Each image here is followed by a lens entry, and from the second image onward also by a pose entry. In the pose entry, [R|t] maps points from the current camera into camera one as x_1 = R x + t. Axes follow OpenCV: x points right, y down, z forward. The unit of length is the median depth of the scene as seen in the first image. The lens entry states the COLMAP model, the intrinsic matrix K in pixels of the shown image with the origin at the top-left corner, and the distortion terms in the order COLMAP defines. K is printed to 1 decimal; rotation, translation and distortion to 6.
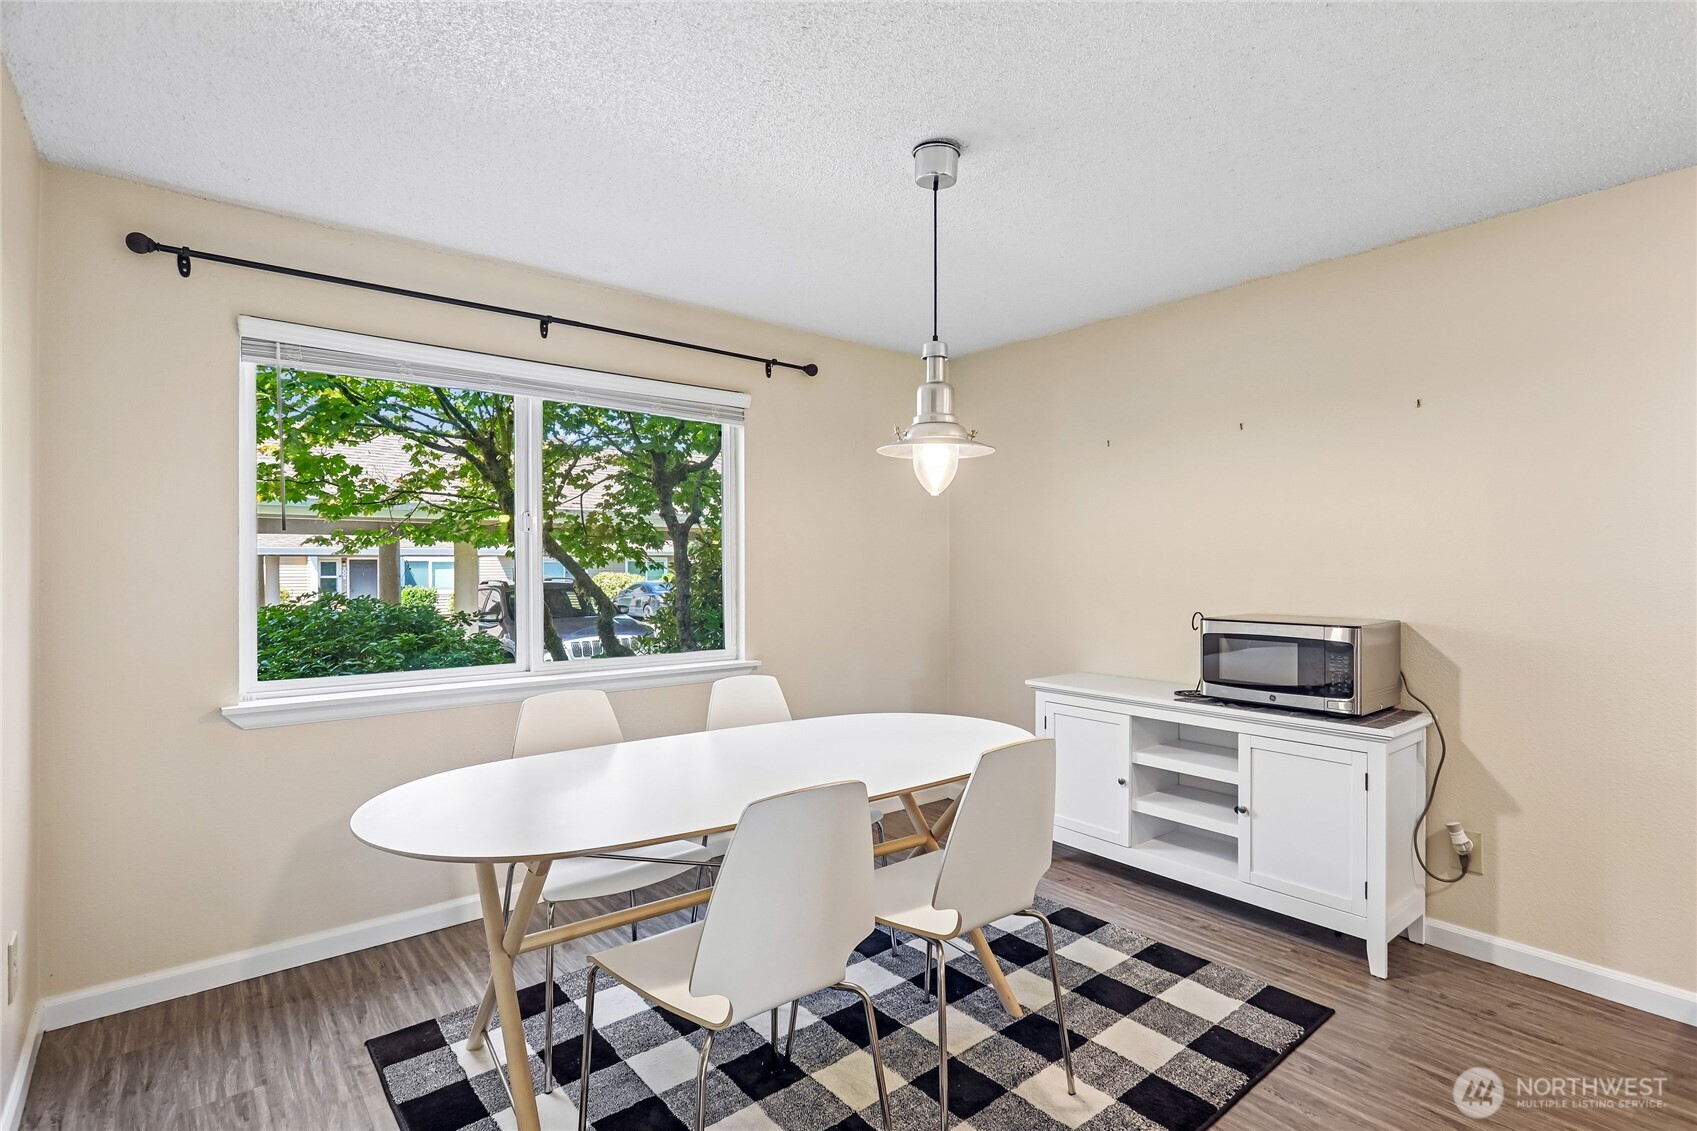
lens RADIAL K [[828.9, 0, 848.5], [0, 828.9, 565.5], [0, 0, 1]] dist [-0.001789, 0.001111]
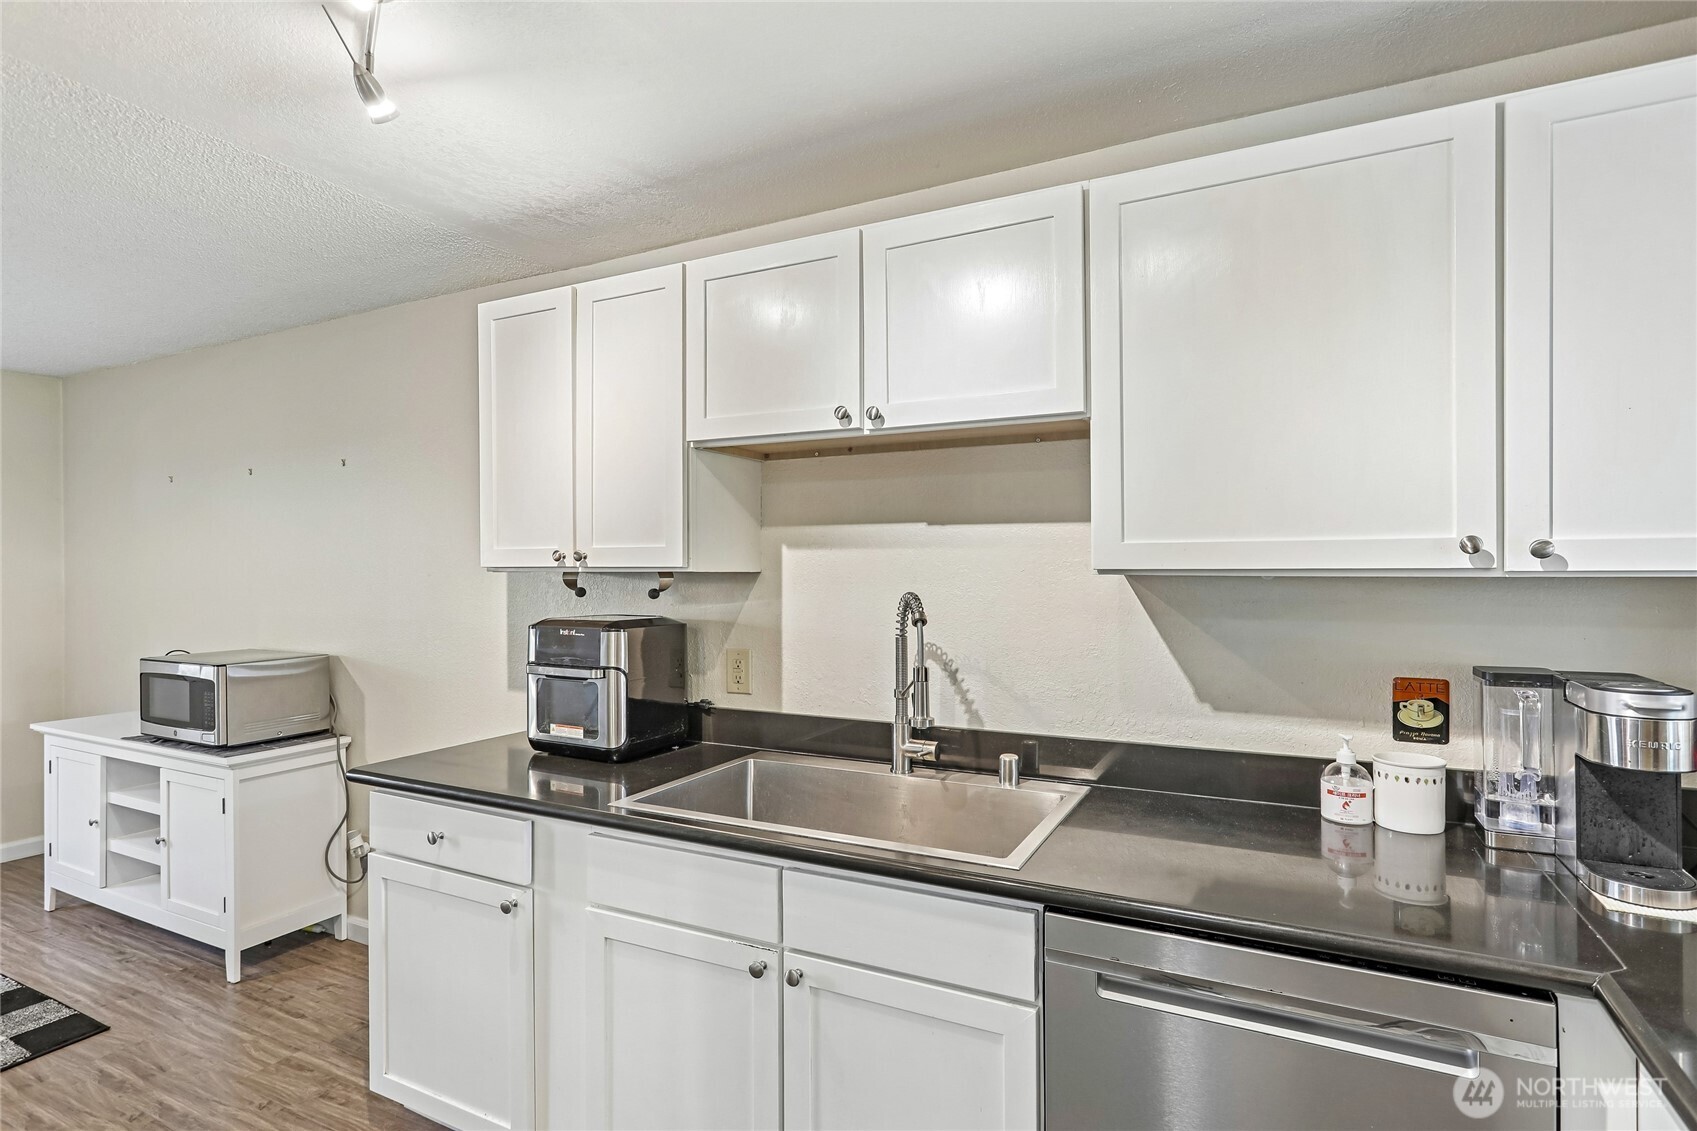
lens RADIAL K [[828.9, 0, 848.5], [0, 828.9, 565.5], [0, 0, 1]] dist [-0.001789, 0.001111]
pose [[0.916965, -0.003211, 0.398955, 0.855725], [0.004903, 0.999983, -0.003221, -0.045500], [-0.398938, 0.004909, 0.916965, -0.307032]]
